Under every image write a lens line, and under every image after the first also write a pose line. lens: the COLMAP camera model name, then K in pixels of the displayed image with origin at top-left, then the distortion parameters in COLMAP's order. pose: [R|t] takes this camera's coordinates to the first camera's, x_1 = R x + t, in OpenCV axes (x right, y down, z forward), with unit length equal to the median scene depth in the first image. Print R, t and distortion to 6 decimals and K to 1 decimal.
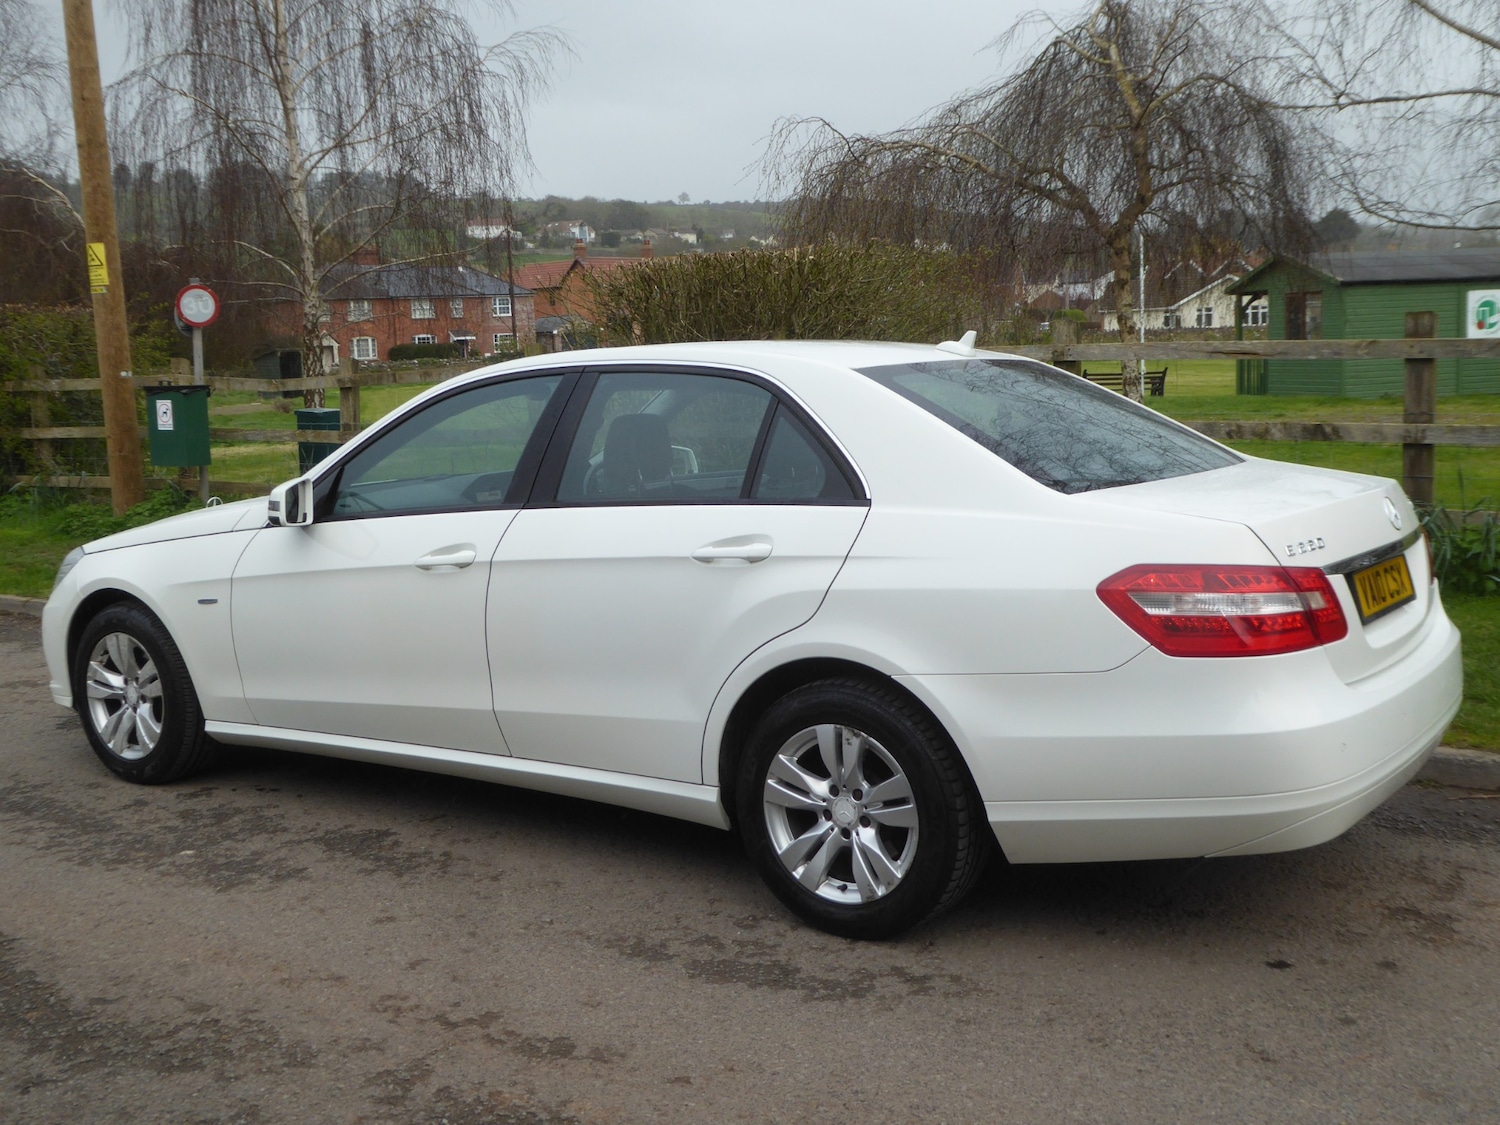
lens RADIAL K [[1747.2, 0, 815.7], [0, 1747.2, 562.9], [0, 0, 1]] dist [0.071444, -0.195413]
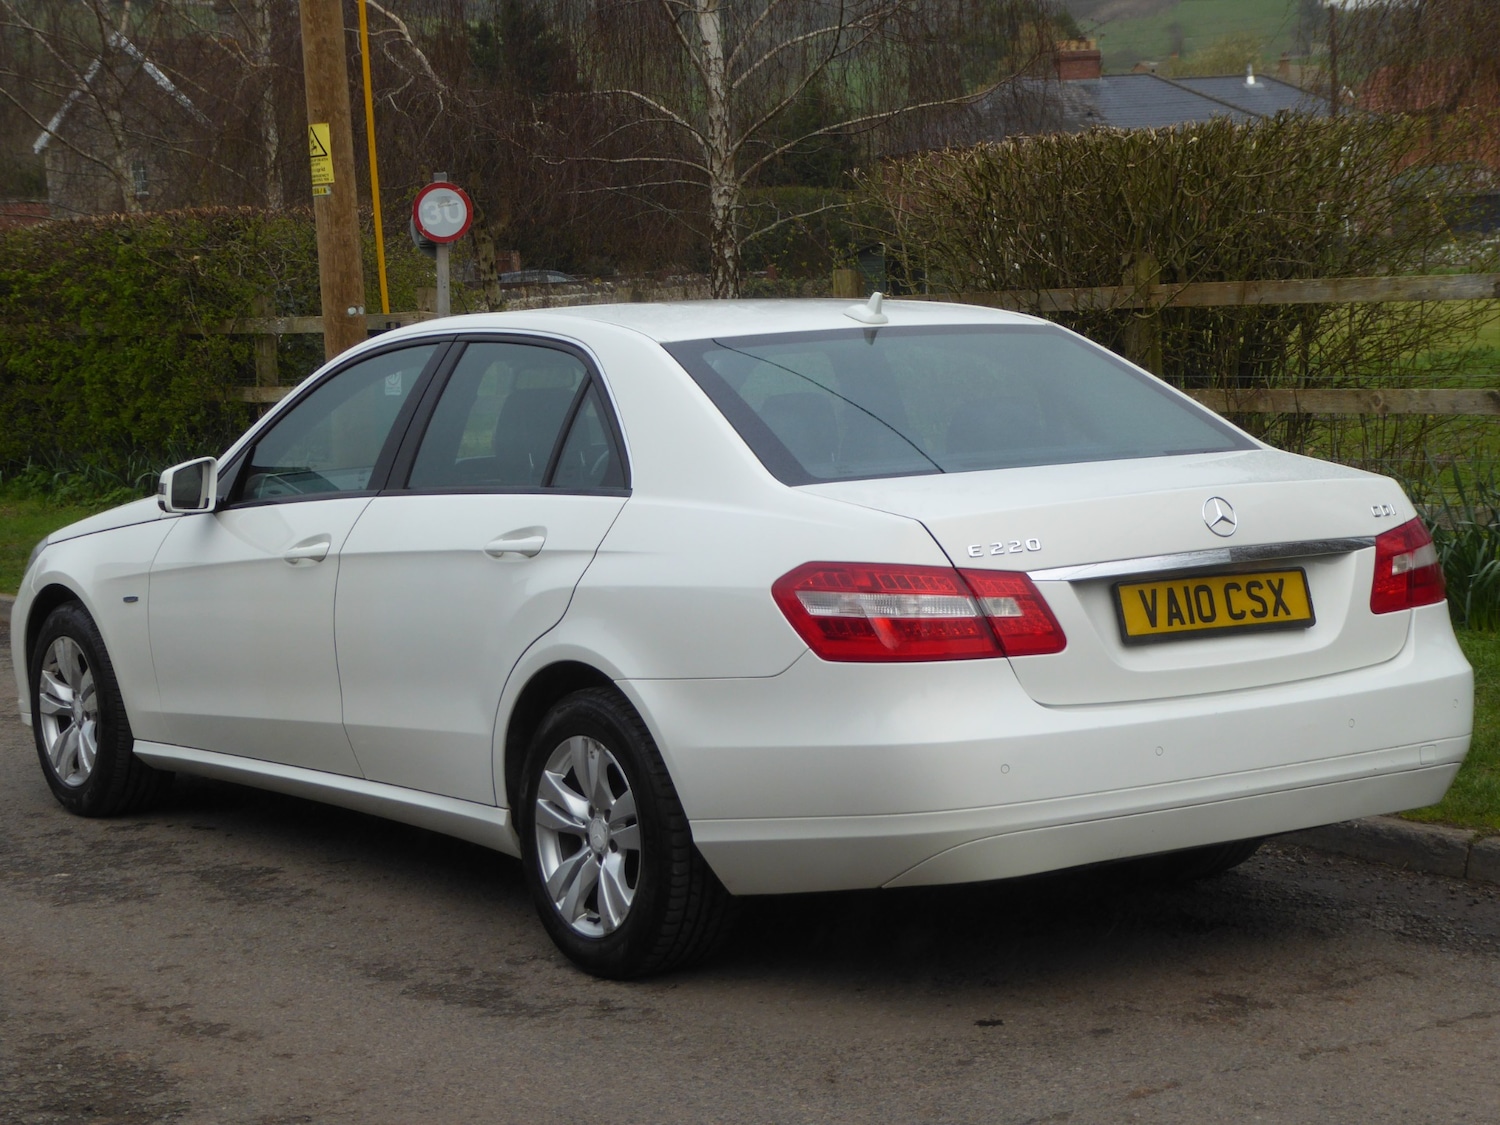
lens RADIAL K [[3690.7, 0, 752.1], [0, 3690.7, 537.1], [0, 0, 1]] dist [0.249943, -1.296042]
pose [[0.922160, 0.022416, -0.386158, 0.806339], [-0.035180, 0.999042, -0.026017, 0.035395], [0.385205, 0.037577, 0.922066, -0.714645]]
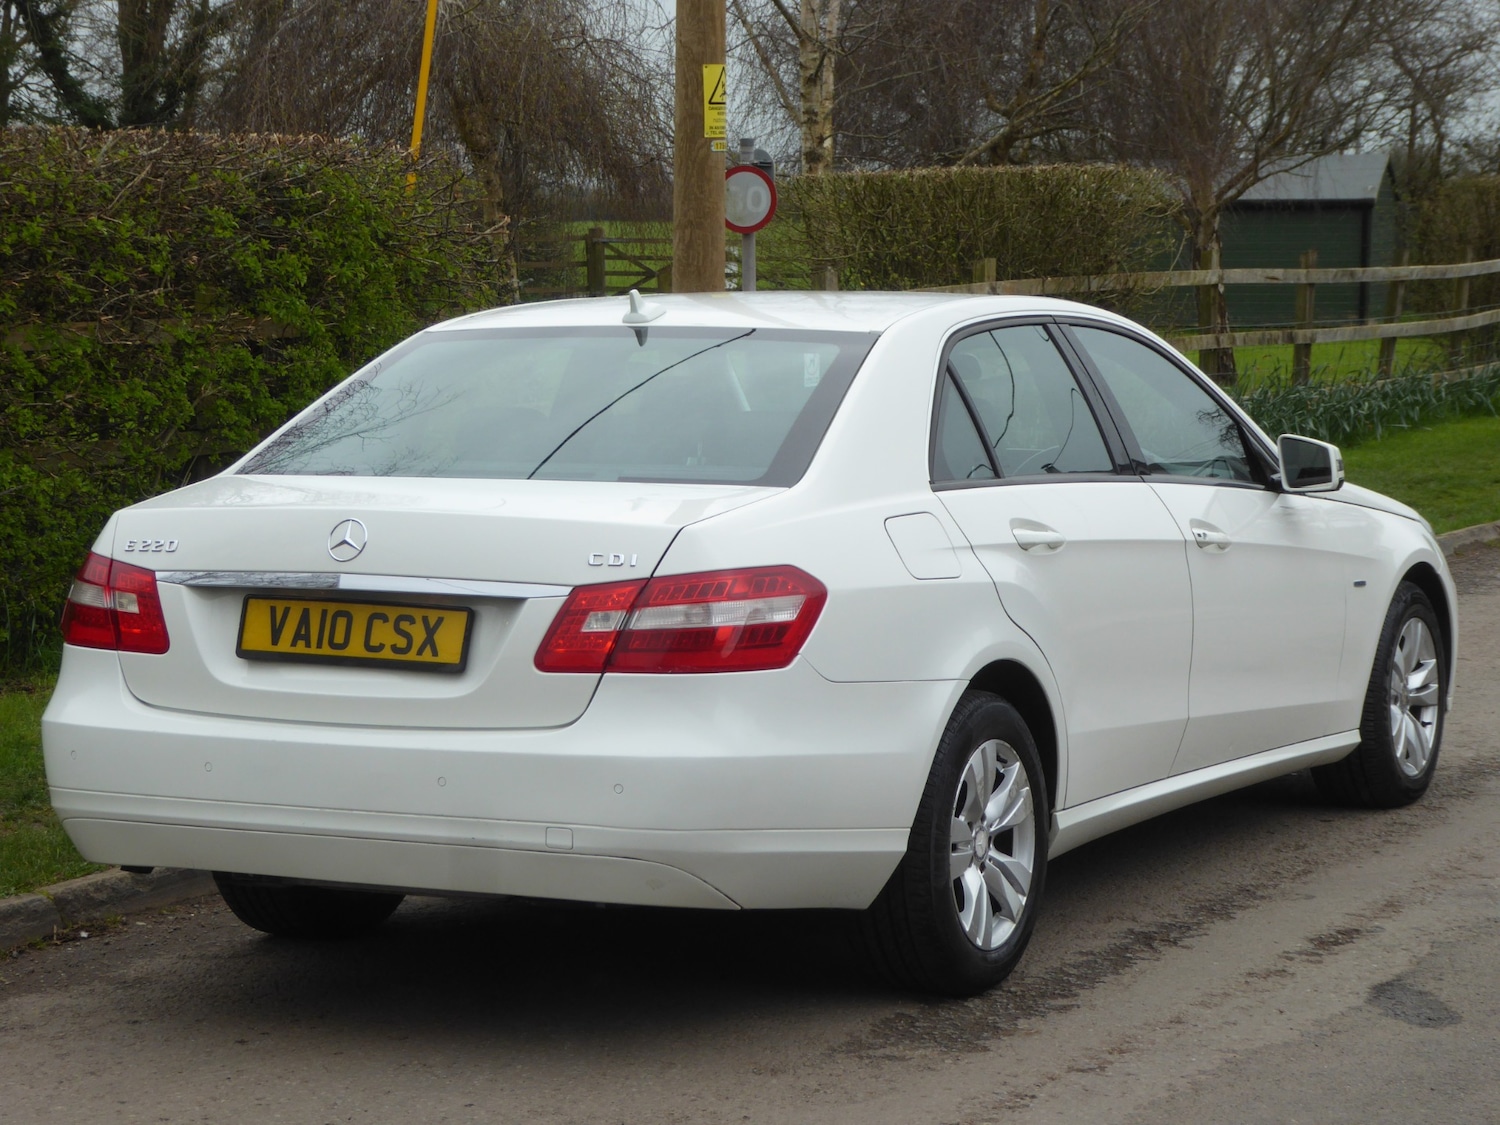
lens RADIAL K [[3690.7, 0, 752.1], [0, 3690.7, 537.1], [0, 0, 1]] dist [0.249943, -1.296042]
pose [[0.066502, 0.098882, -0.992874, 2.003019], [-0.113322, 0.989387, 0.090945, -0.202619], [0.991330, 0.106466, 0.077002, 1.052975]]
